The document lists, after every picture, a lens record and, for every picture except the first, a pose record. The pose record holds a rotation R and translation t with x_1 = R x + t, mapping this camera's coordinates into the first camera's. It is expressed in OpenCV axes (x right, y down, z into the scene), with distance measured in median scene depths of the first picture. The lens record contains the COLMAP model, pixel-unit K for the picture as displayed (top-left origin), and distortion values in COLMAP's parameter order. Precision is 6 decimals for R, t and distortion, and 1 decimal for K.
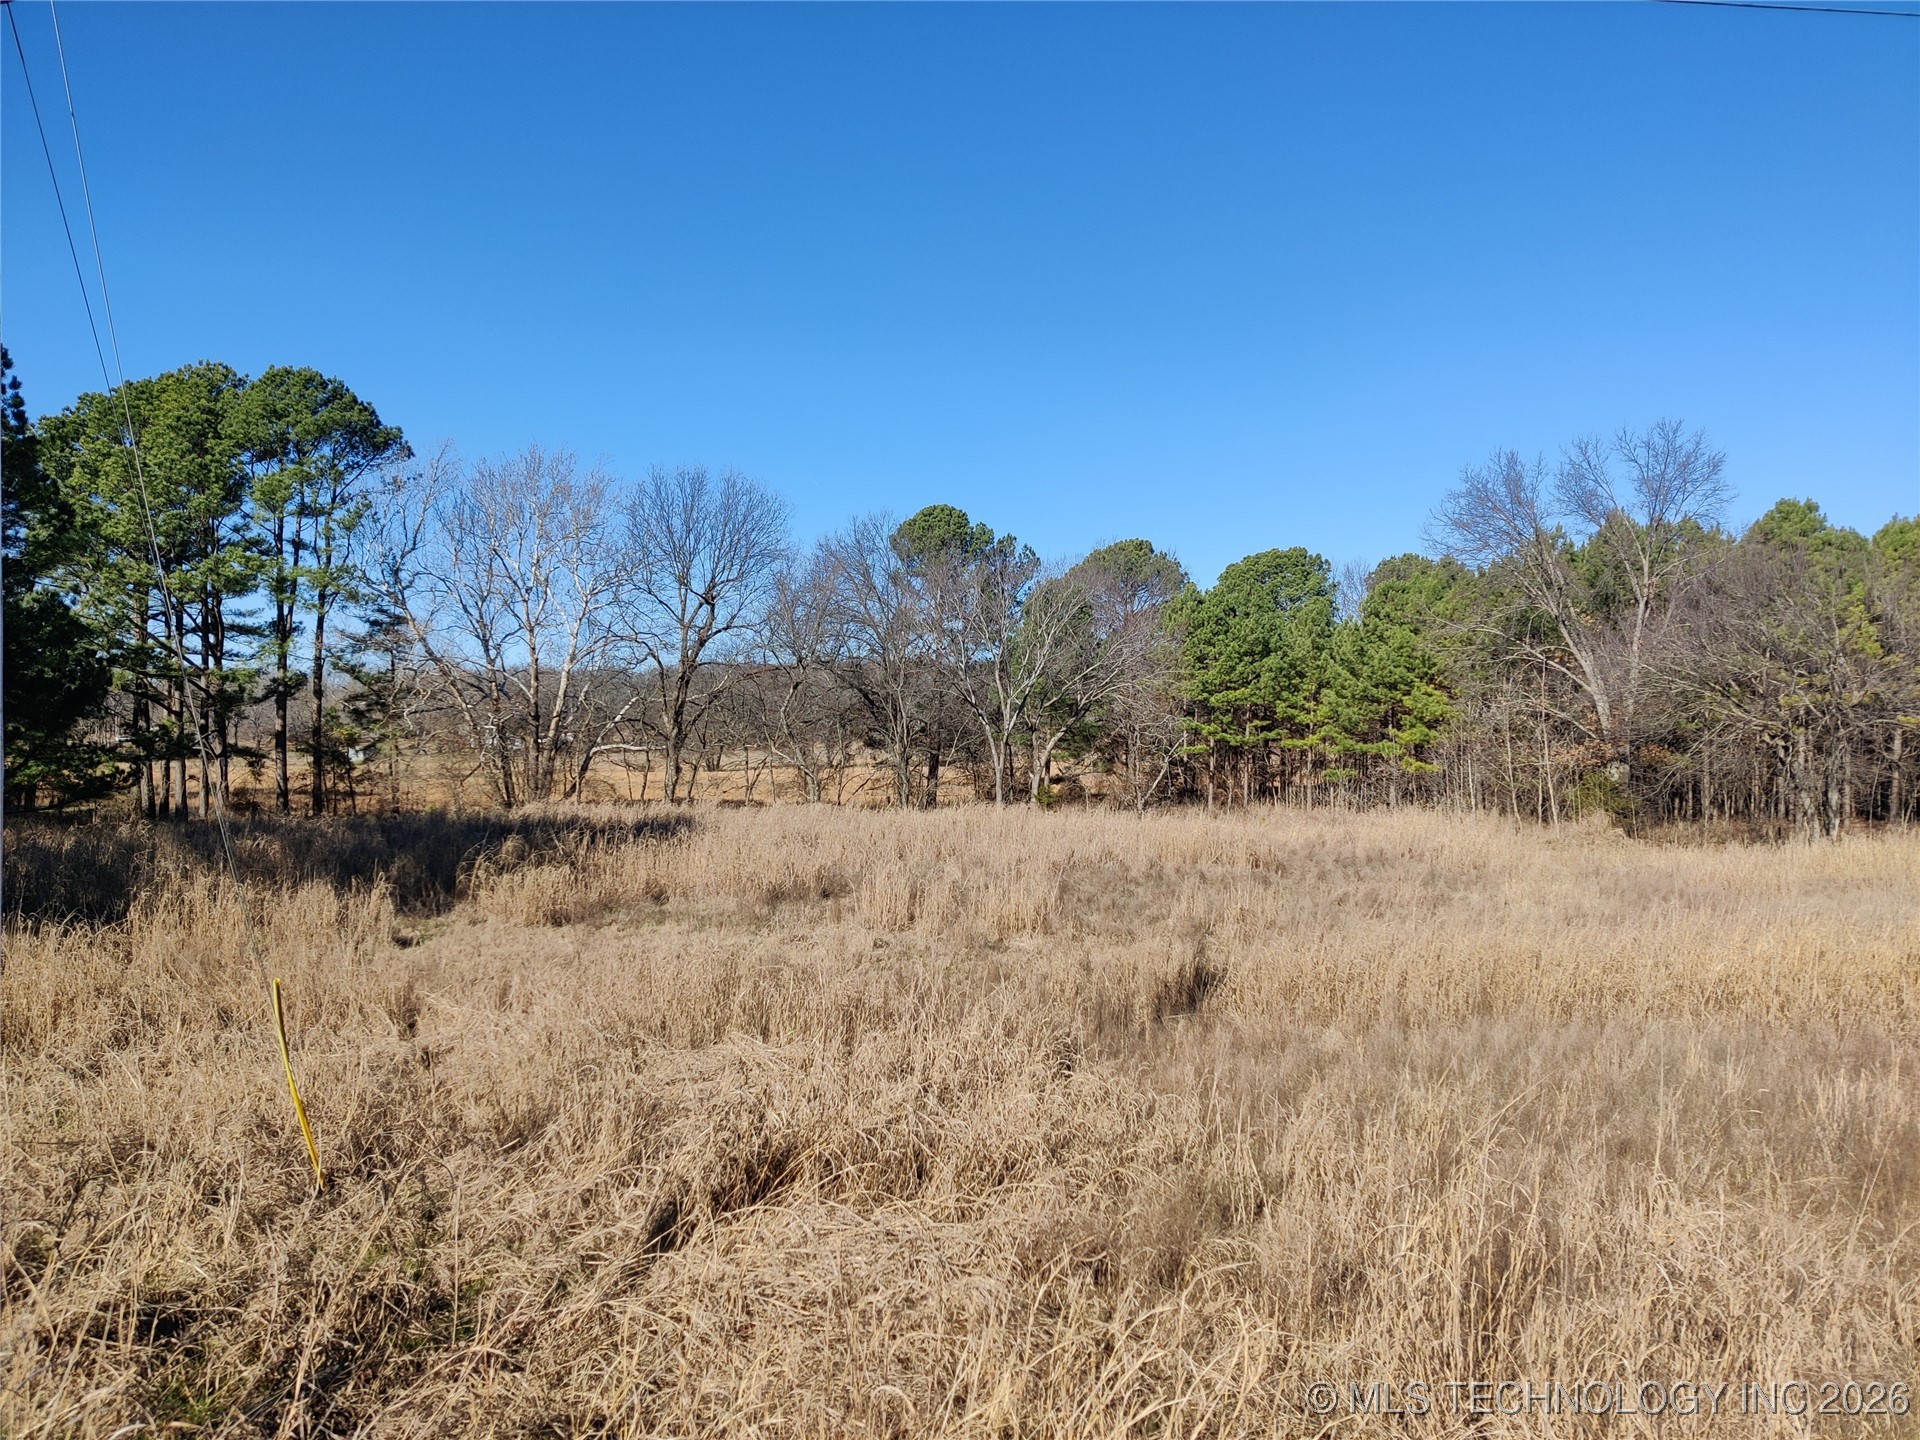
lens RADIAL K [[1469.9, 0, 970.2], [0, 1469.9, 738.9], [0, 0, 1]] dist [0.051589, -0.077799]
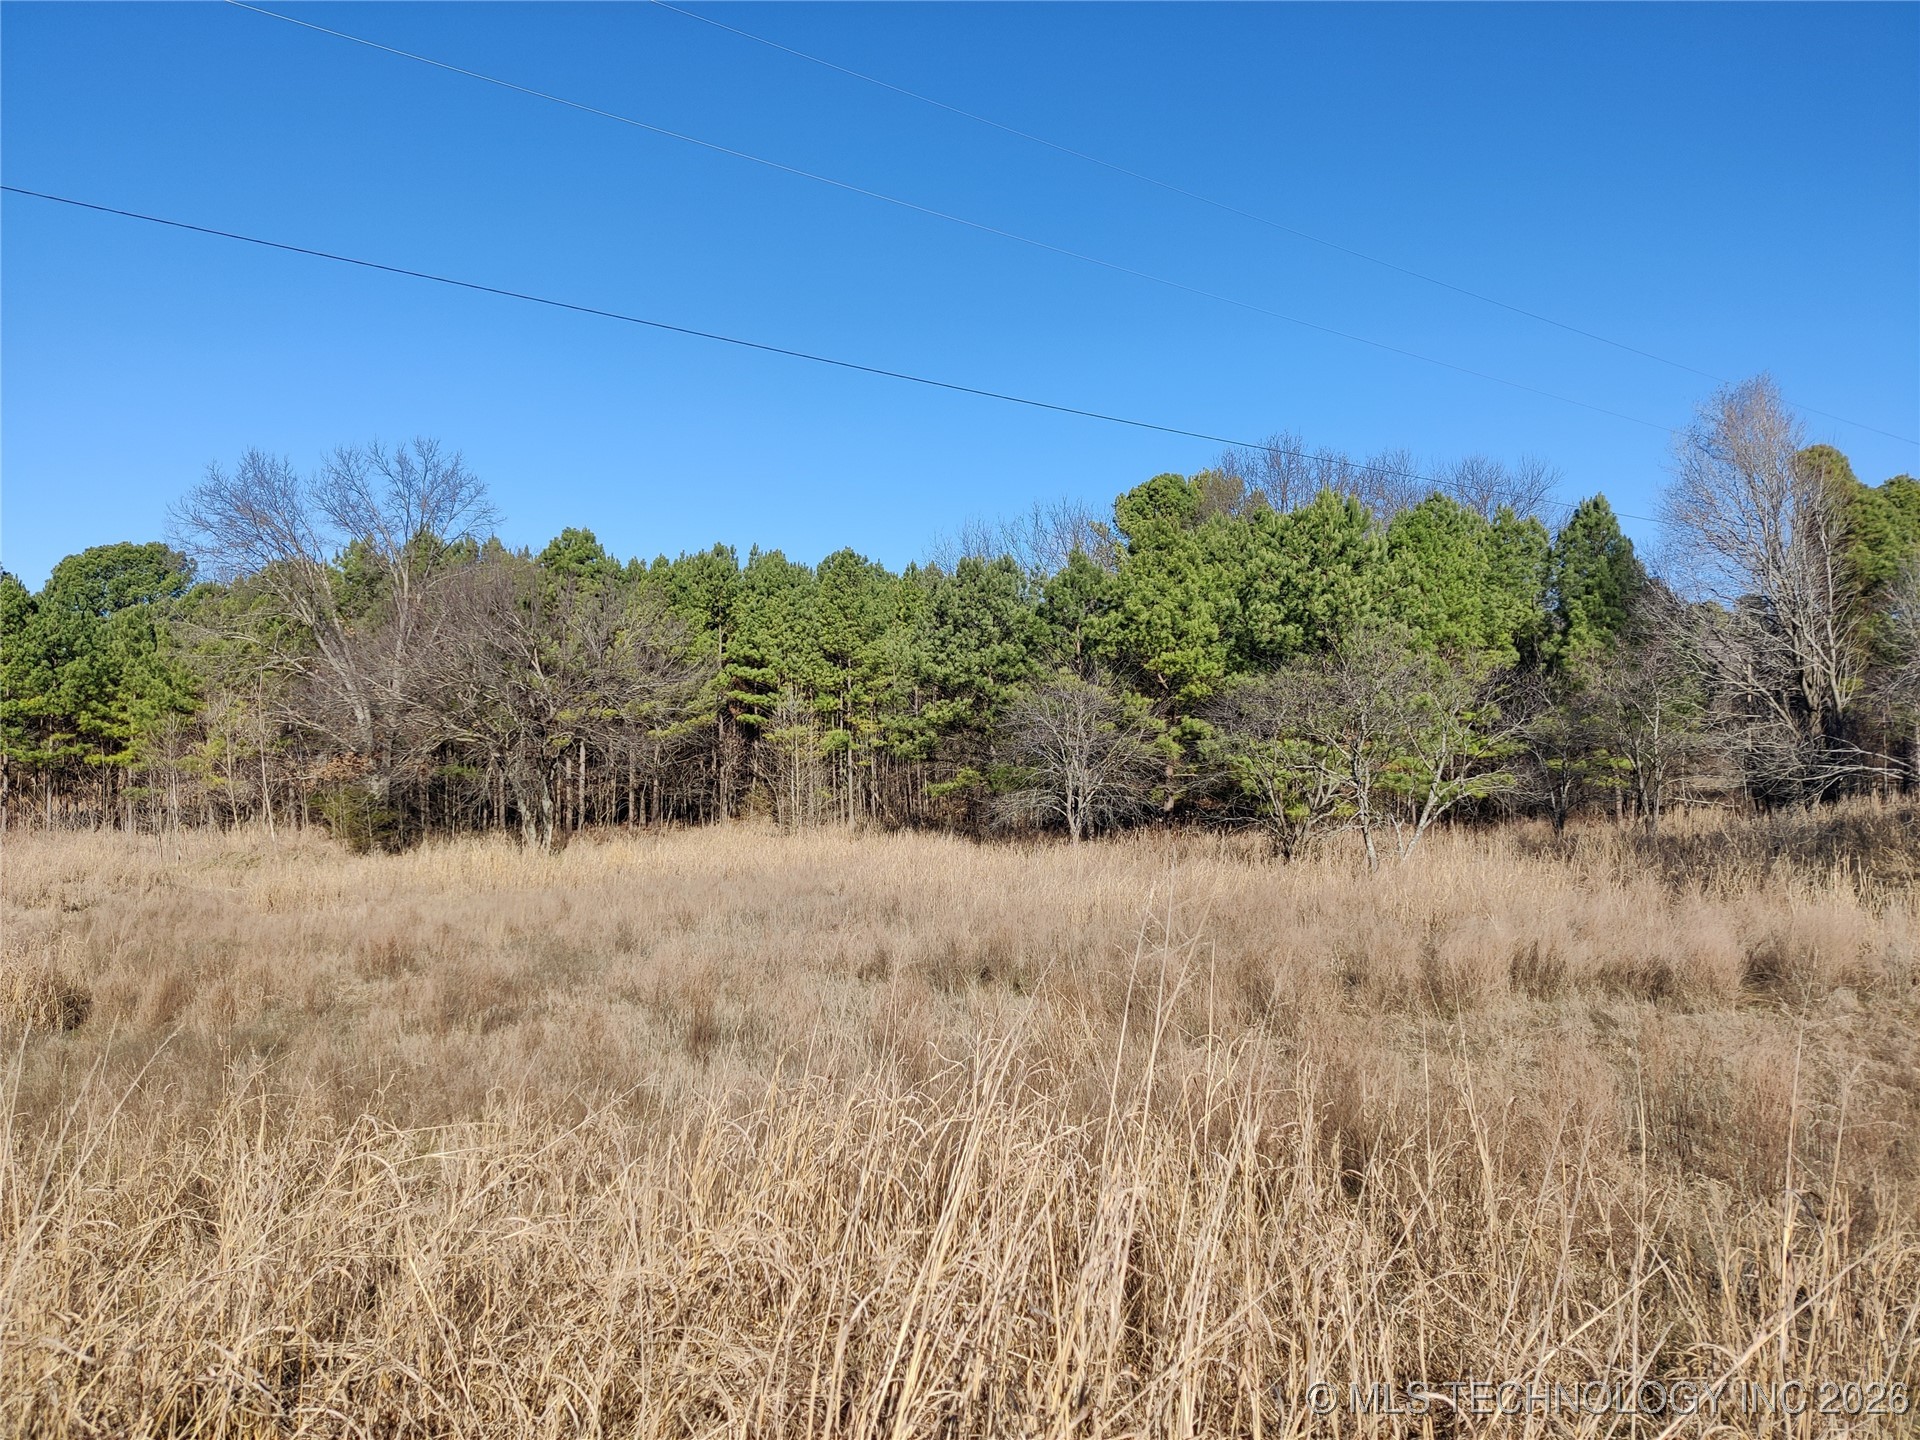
lens RADIAL K [[1478.3, 0, 935.7], [0, 1478.3, 750.3], [0, 0, 1]] dist [0.079995, -0.150200]
pose [[0.821448, -0.003957, 0.570269, 0.144799], [0.005623, 0.999984, -0.001161, 0.001781], [-0.570255, 0.004160, 0.821457, -0.031249]]
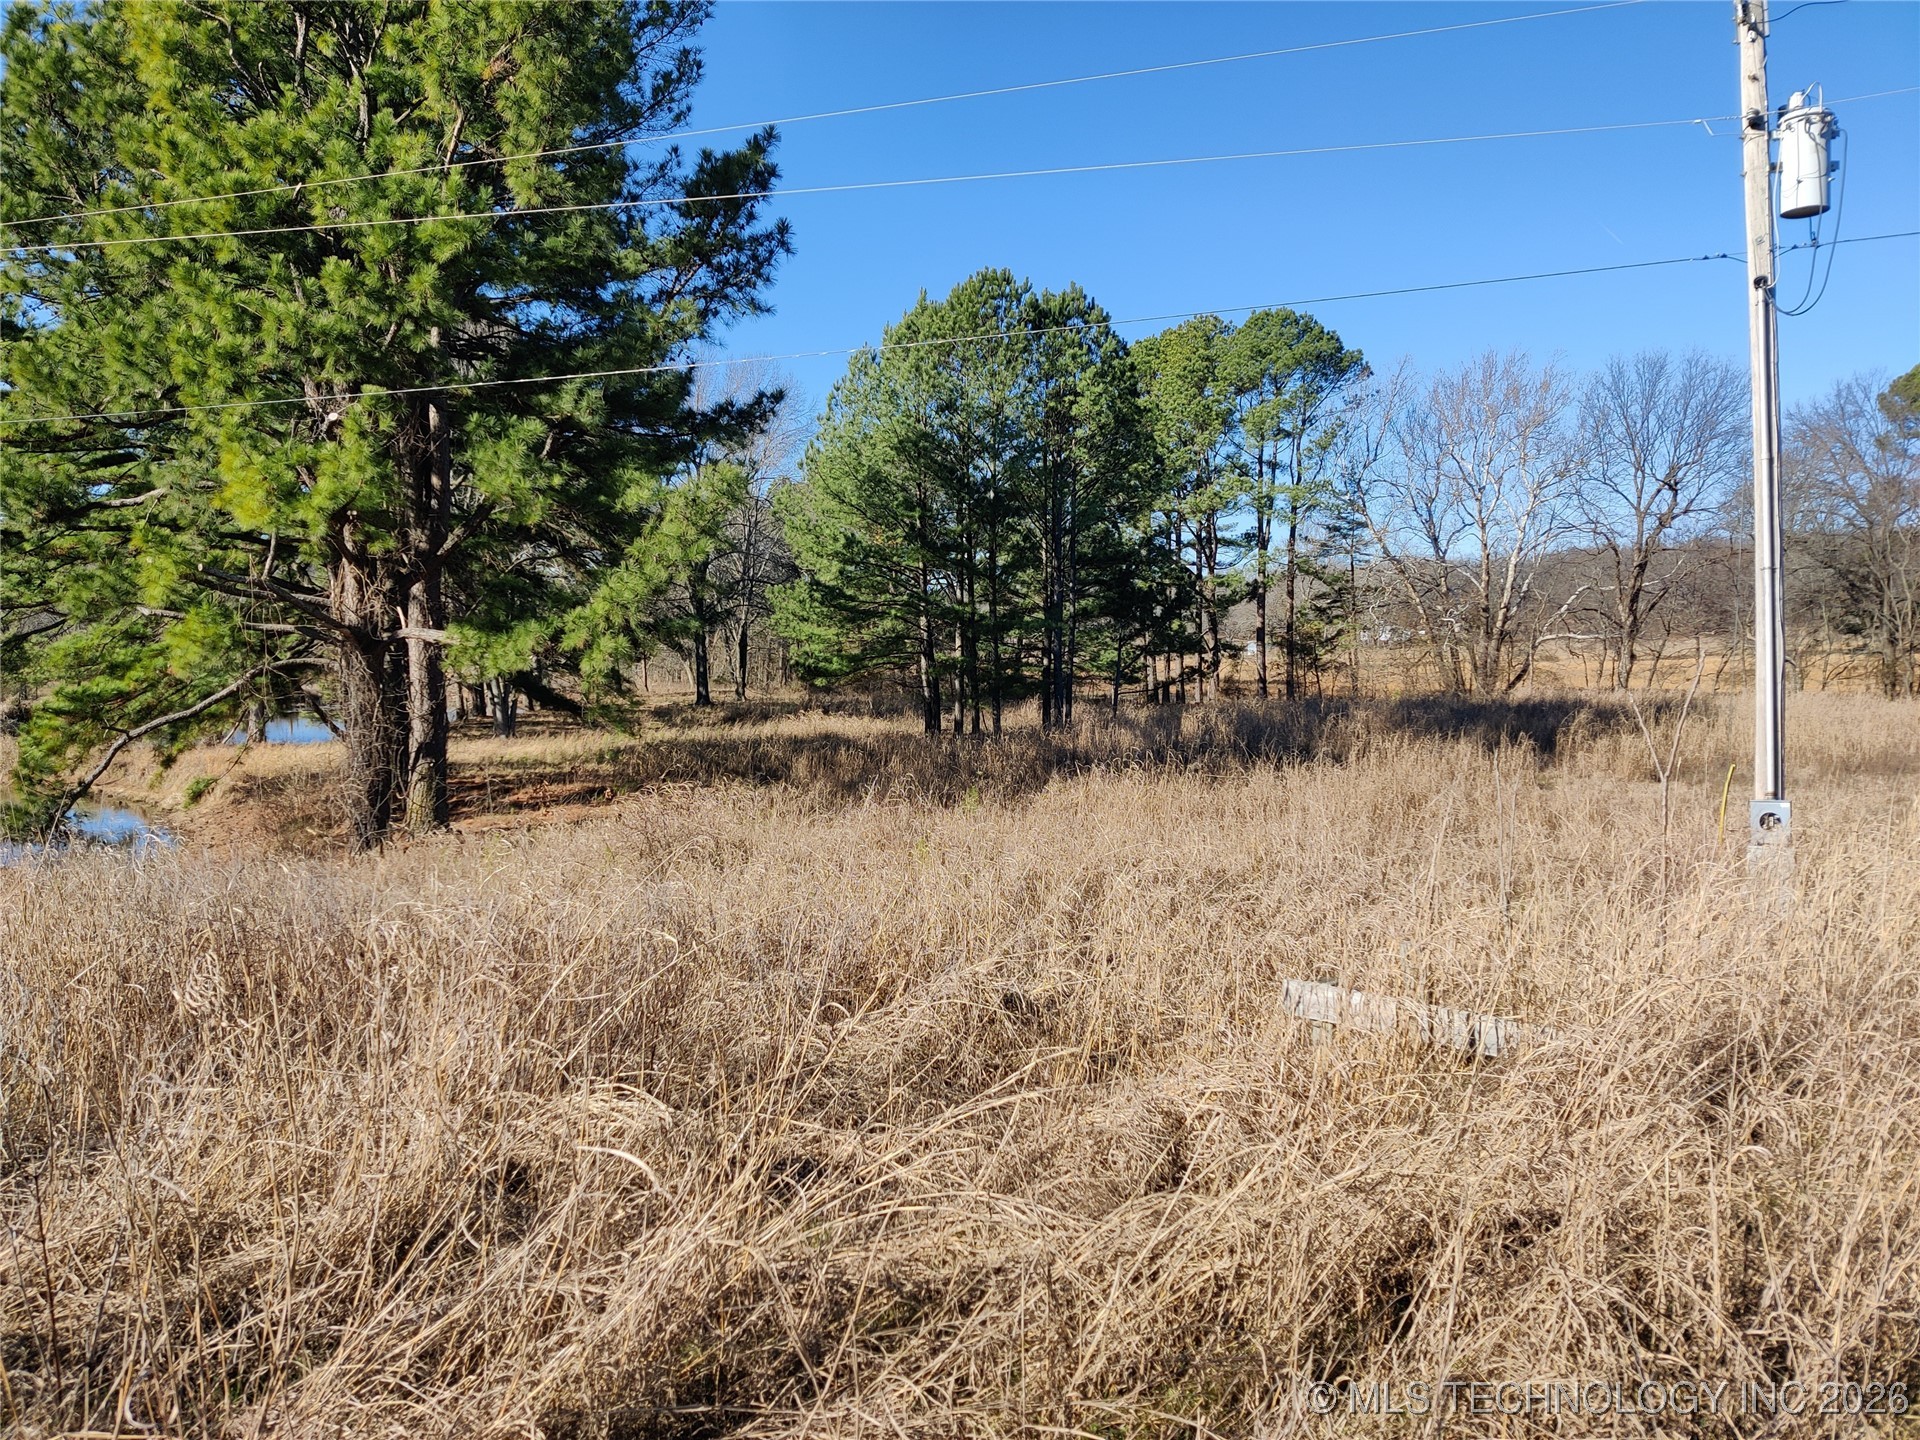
lens RADIAL K [[1453.8, 0, 932.1], [0, 1453.8, 744.6], [0, 0, 1]] dist [0.059288, -0.083453]
pose [[0.828619, 0.023611, -0.559315, -0.031369], [0.020044, 0.997218, 0.071791, -0.000799], [0.559454, -0.070698, 0.825840, -0.107701]]
